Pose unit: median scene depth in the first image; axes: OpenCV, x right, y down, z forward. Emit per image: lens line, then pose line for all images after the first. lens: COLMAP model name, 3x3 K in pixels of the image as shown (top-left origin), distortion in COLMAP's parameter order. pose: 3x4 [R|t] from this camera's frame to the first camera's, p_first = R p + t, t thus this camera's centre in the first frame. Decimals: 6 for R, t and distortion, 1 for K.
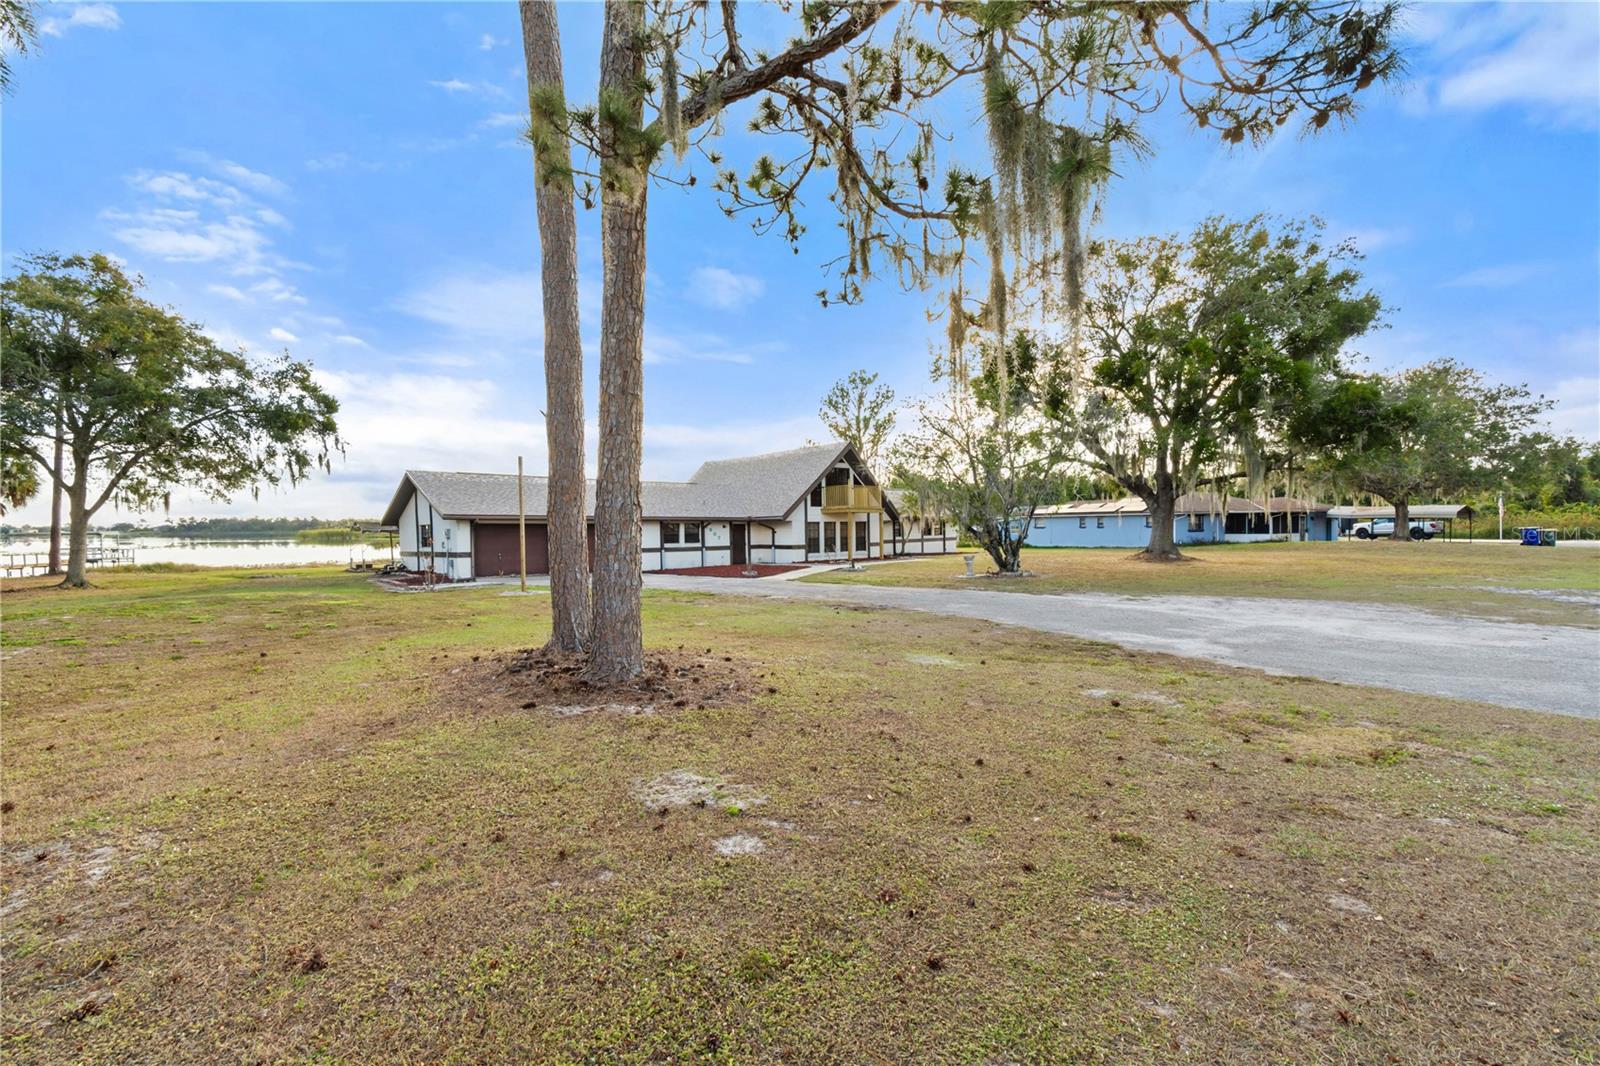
lens RADIAL K [[700.4, 0, 800.0], [0, 700.4, 533.0], [0, 0, 1]] dist [-0.001761, -0.000368]
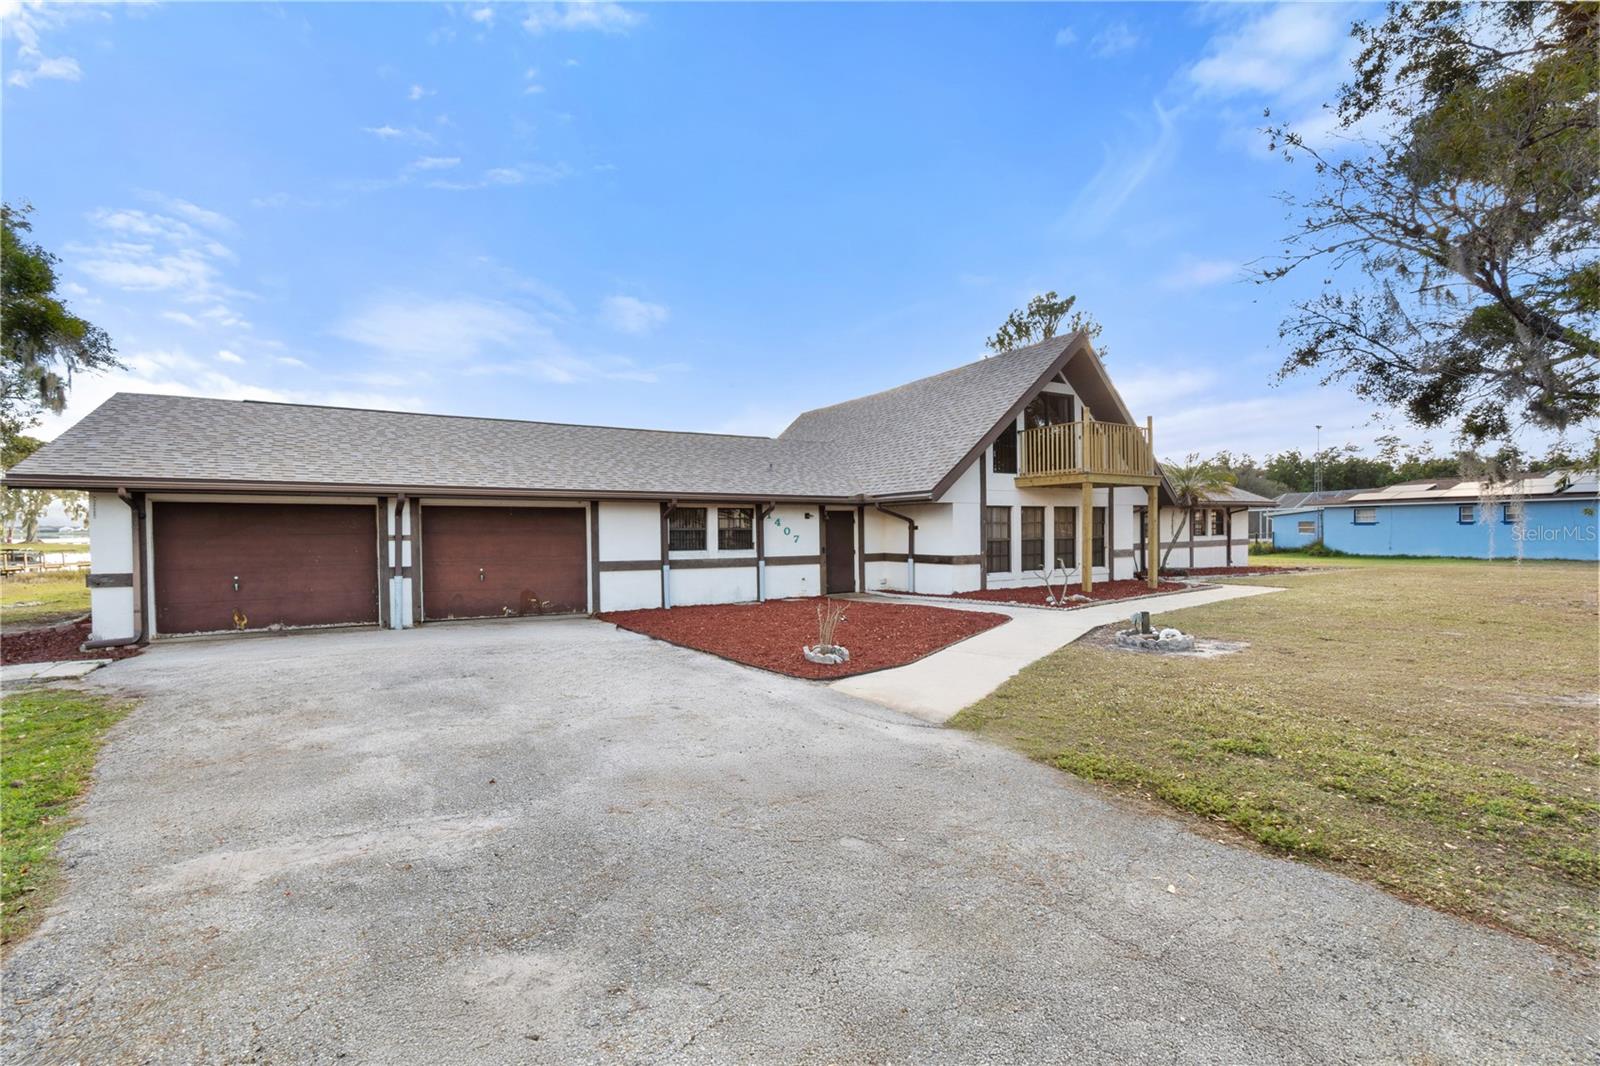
lens RADIAL K [[700.4, 0, 800.0], [0, 700.4, 533.0], [0, 0, 1]] dist [-0.001761, -0.000368]
pose [[0.978024, 0.003246, -0.208465, -0.012886], [-0.003054, 0.999995, 0.001247, 0.002104], [0.208468, -0.000583, 0.978029, 0.517718]]
